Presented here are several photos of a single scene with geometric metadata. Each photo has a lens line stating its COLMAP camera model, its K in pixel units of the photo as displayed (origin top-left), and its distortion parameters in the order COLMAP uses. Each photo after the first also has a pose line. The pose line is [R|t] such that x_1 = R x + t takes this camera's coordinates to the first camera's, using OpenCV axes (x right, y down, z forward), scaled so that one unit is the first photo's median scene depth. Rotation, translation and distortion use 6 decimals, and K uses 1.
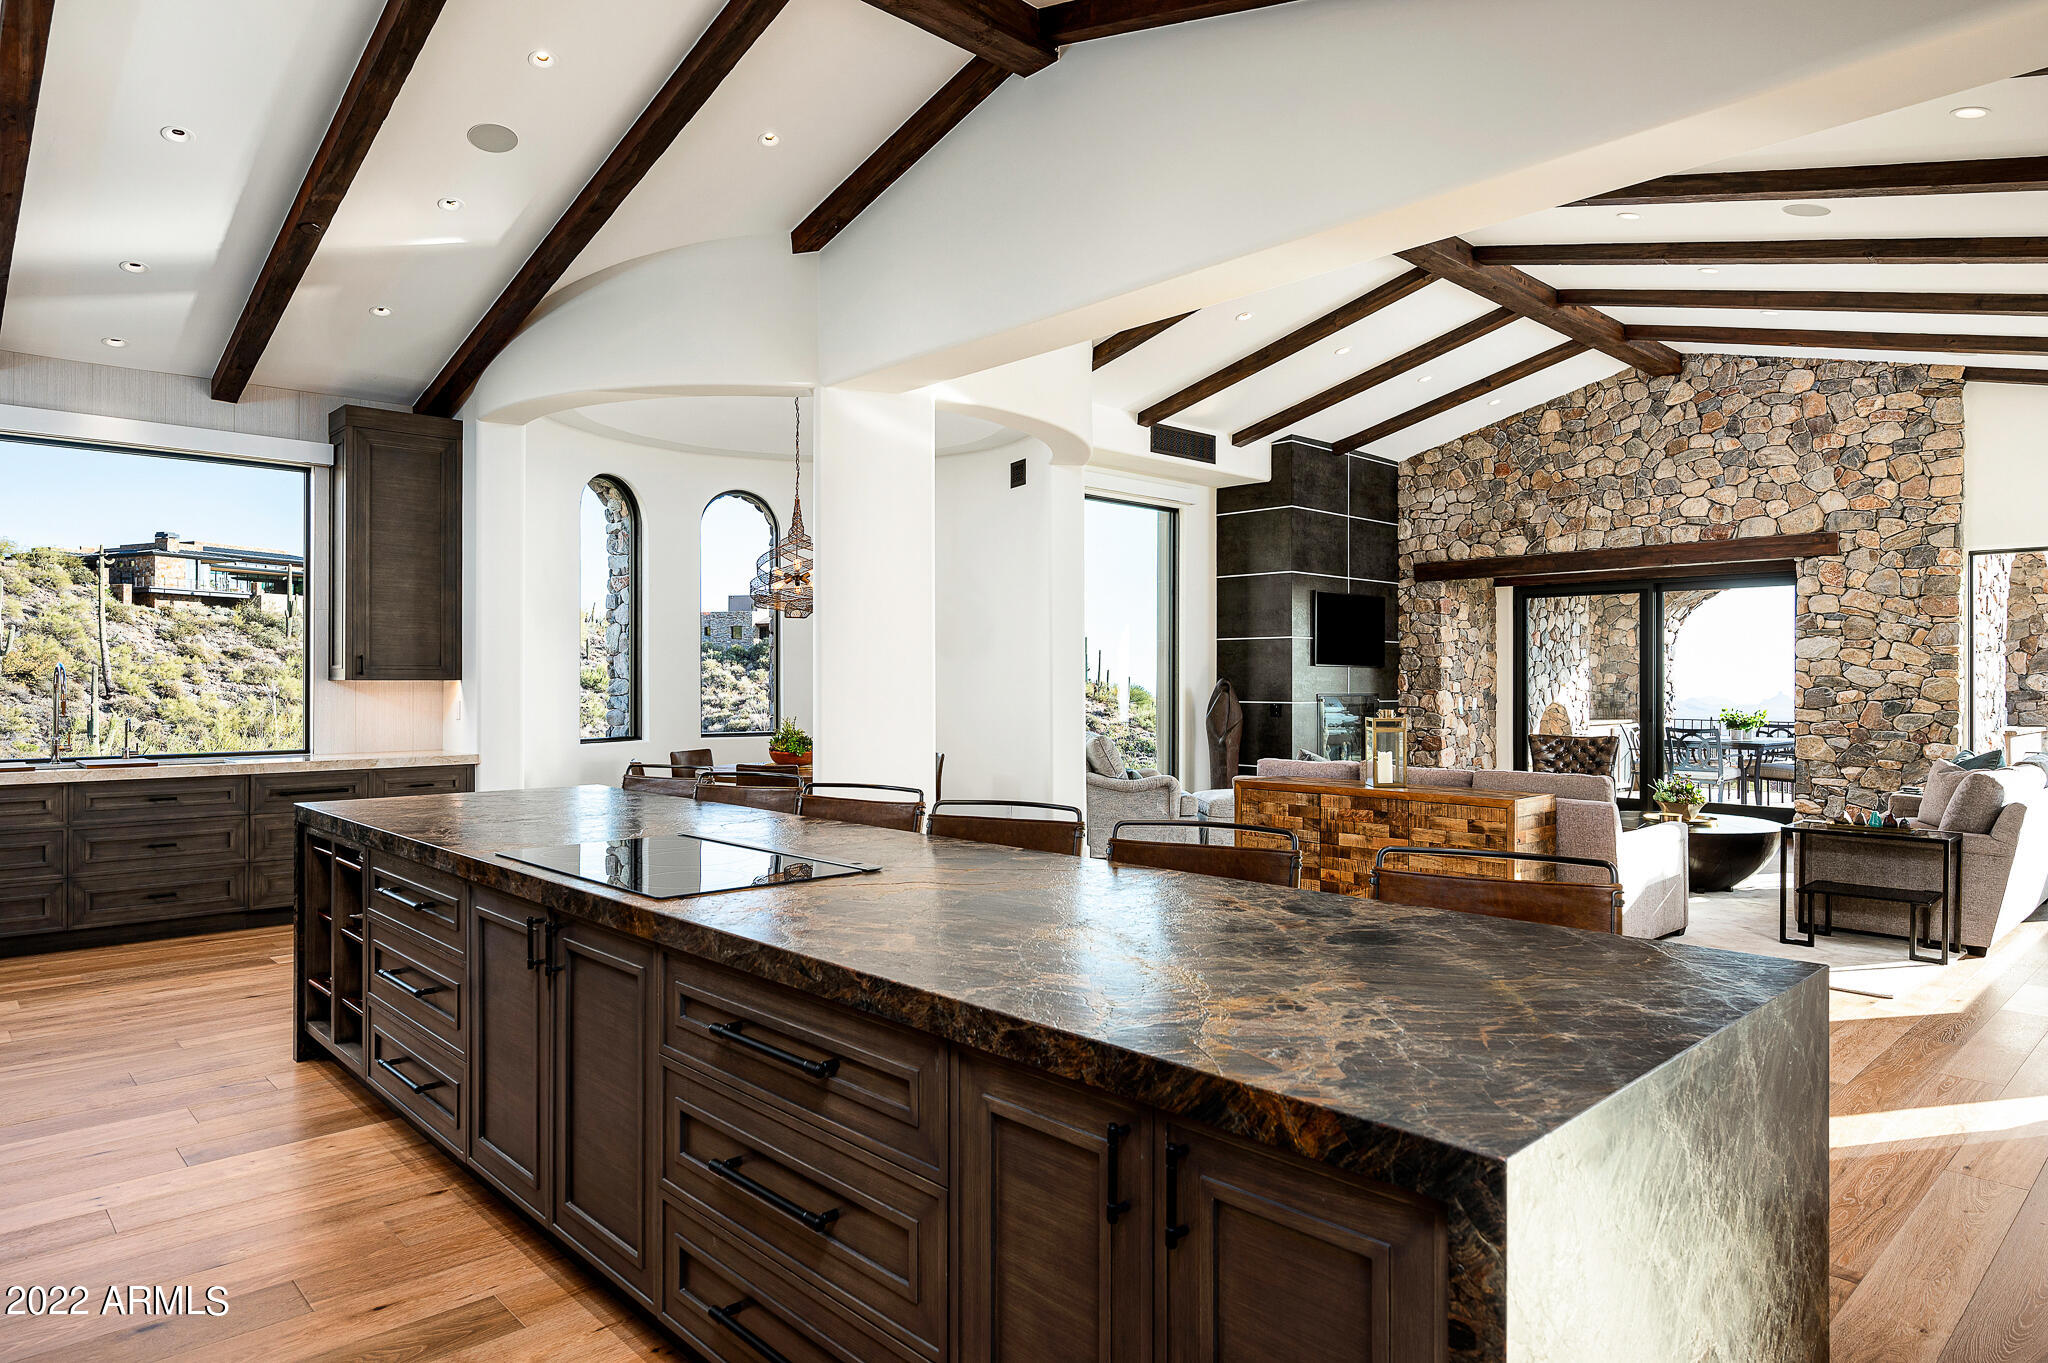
lens RADIAL K [[1215.1, 0, 1027.9], [0, 1215.1, 676.0], [0, 0, 1]] dist [-0.002539, -0.000144]
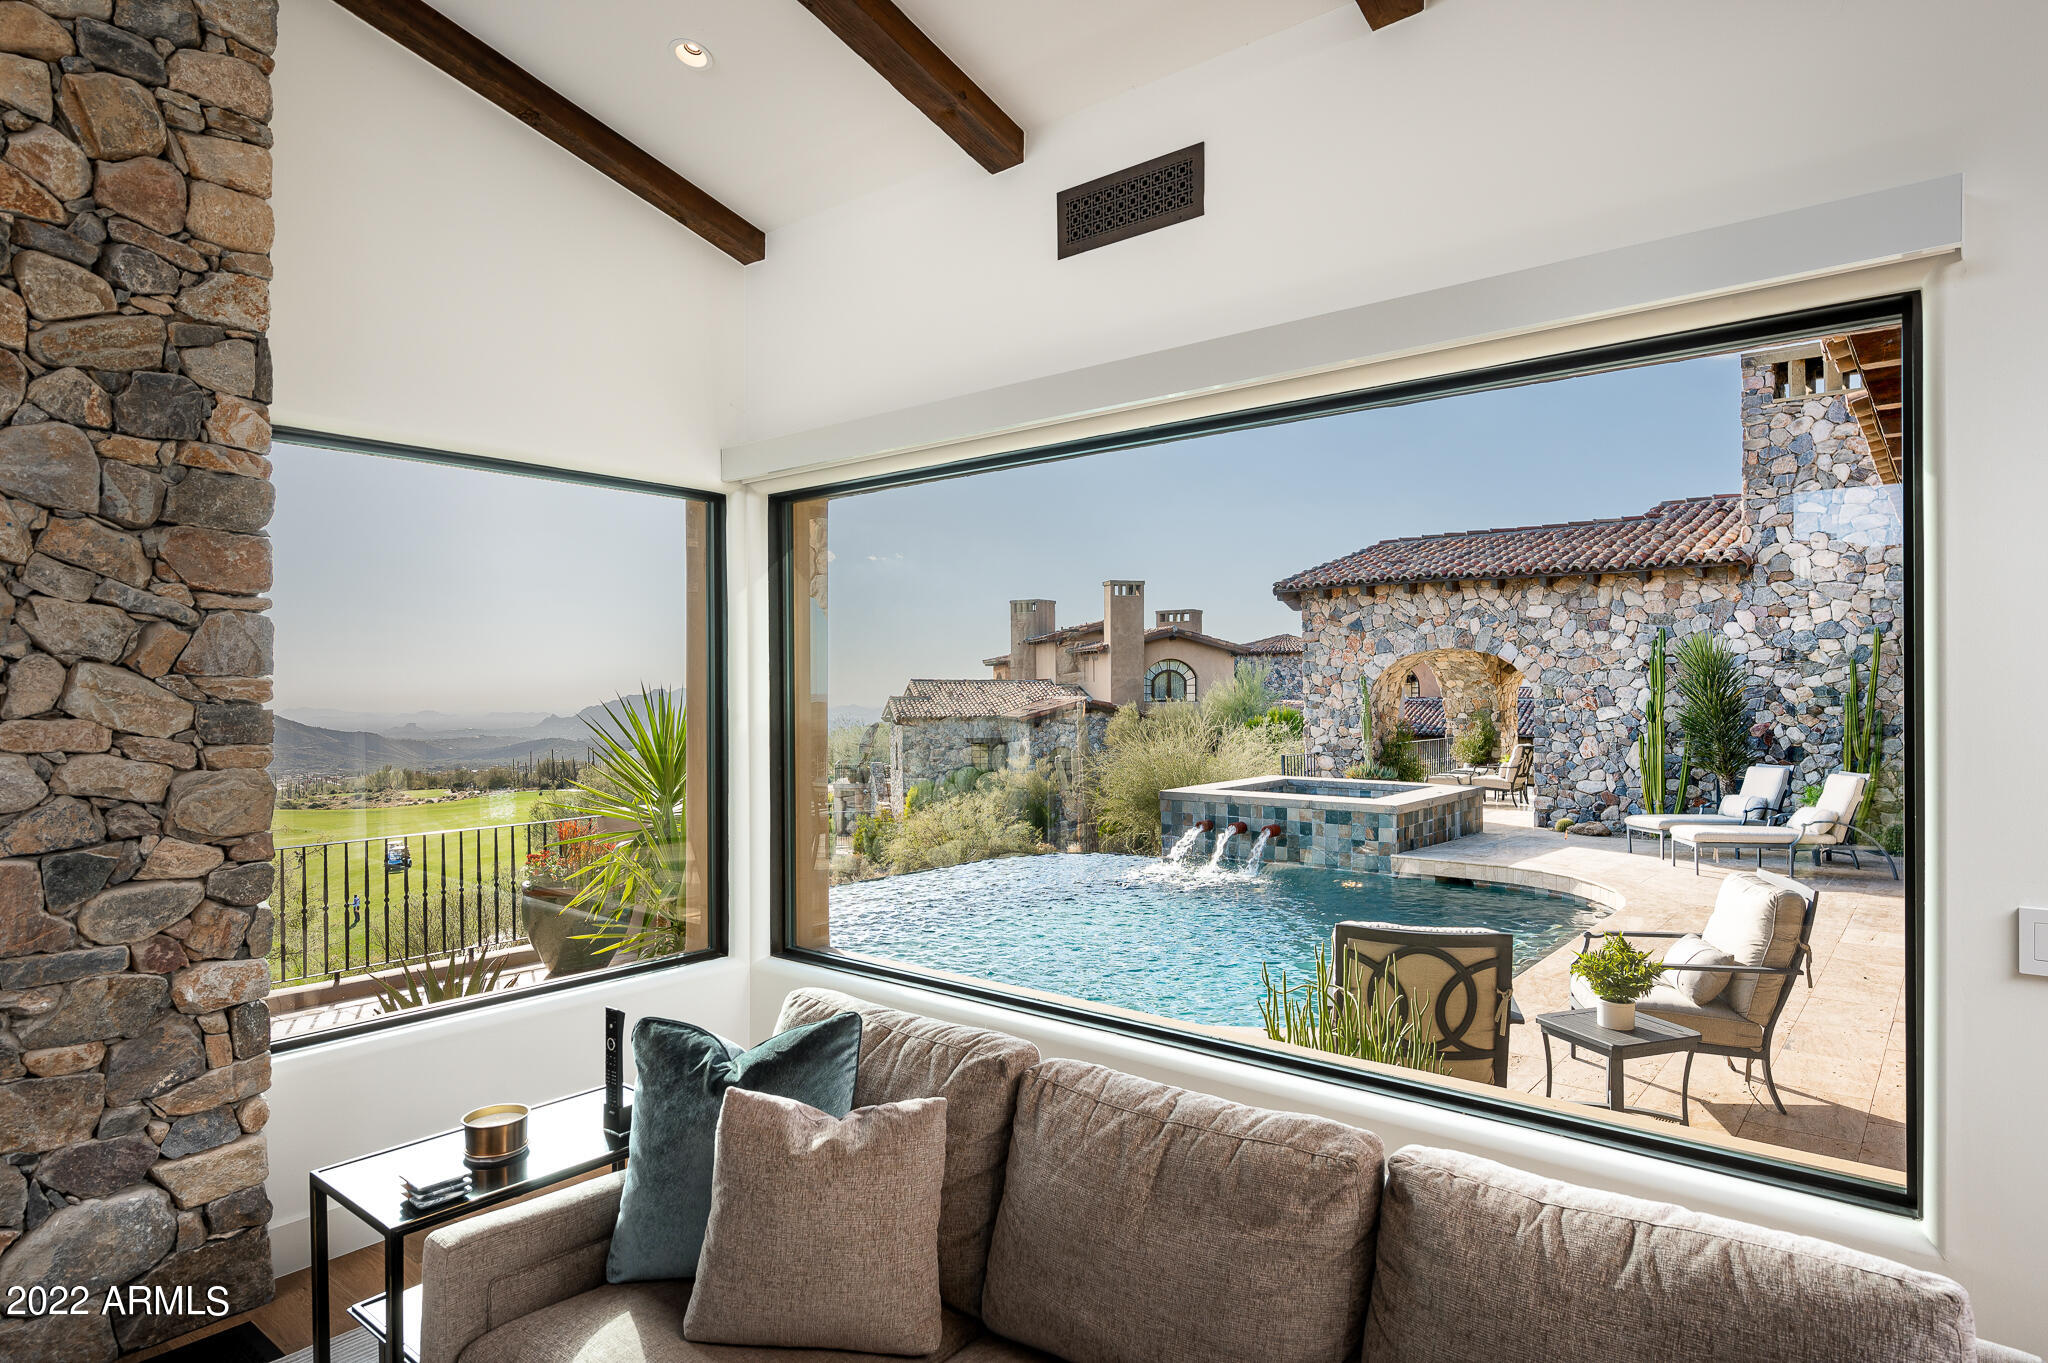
lens RADIAL K [[1138.4, 0, 1020.7], [0, 1138.4, 688.1], [0, 0, 1]] dist [0.000401, 0.000351]
pose [[-0.118586, -0.004015, 0.992936, 0.354888], [0.001245, 0.999990, 0.004192, -0.020031], [-0.992943, 0.001733, -0.118579, 0.713824]]
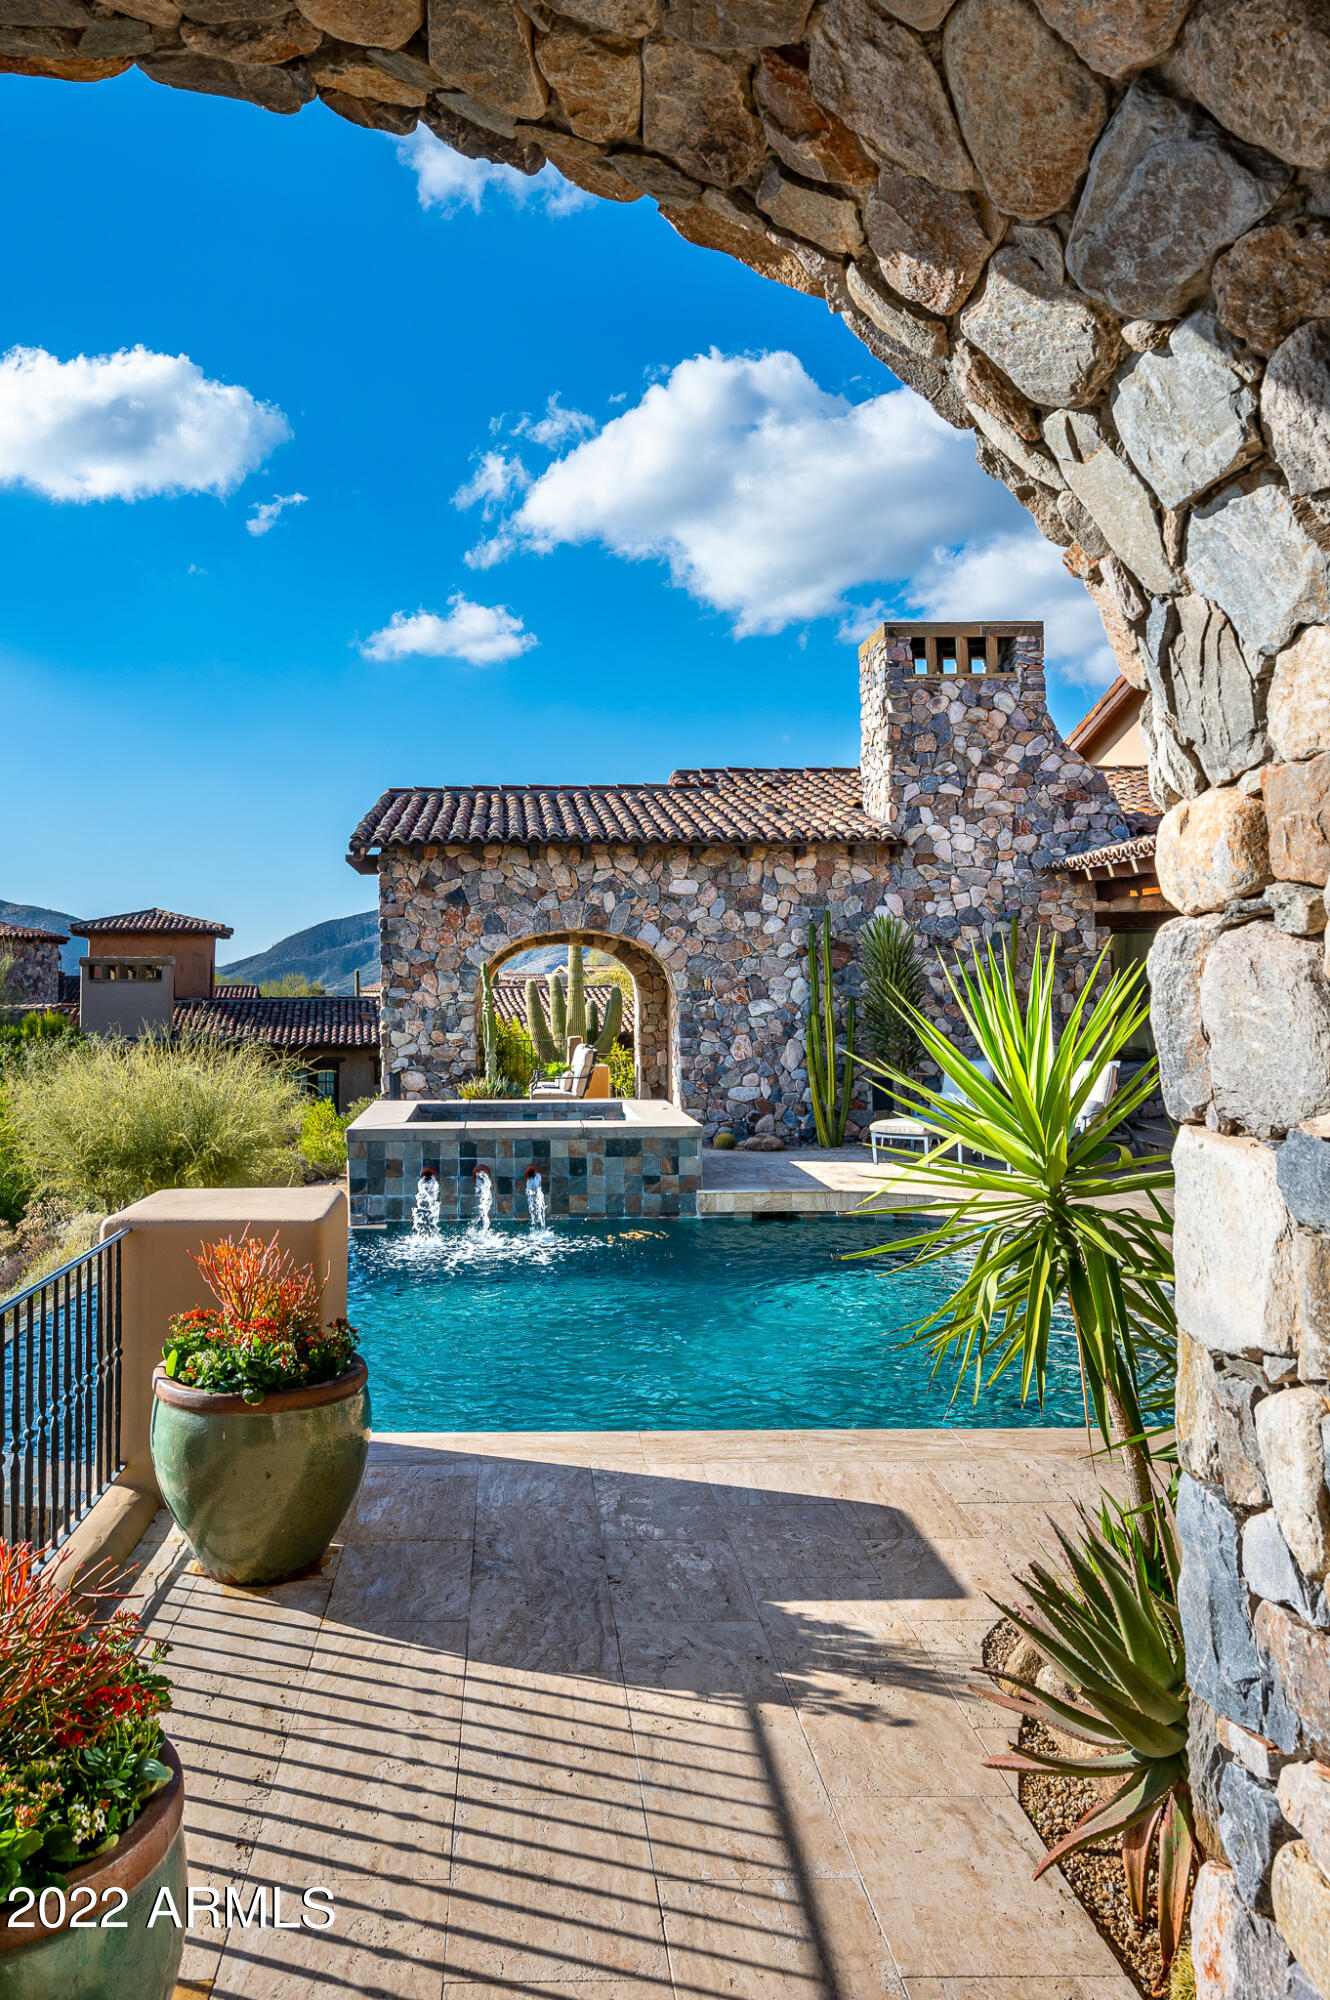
lens RADIAL K [[1515.7, 0, 517.8], [0, 1515.7, 852.9], [0, 0, 1]] dist [-0.002862, -0.002612]
pose [[-0.718243, 0.061518, 0.693068, 0.719927], [0.003523, 0.996393, -0.084791, -0.009774], [-0.695784, -0.058459, -0.715869, 1.179080]]
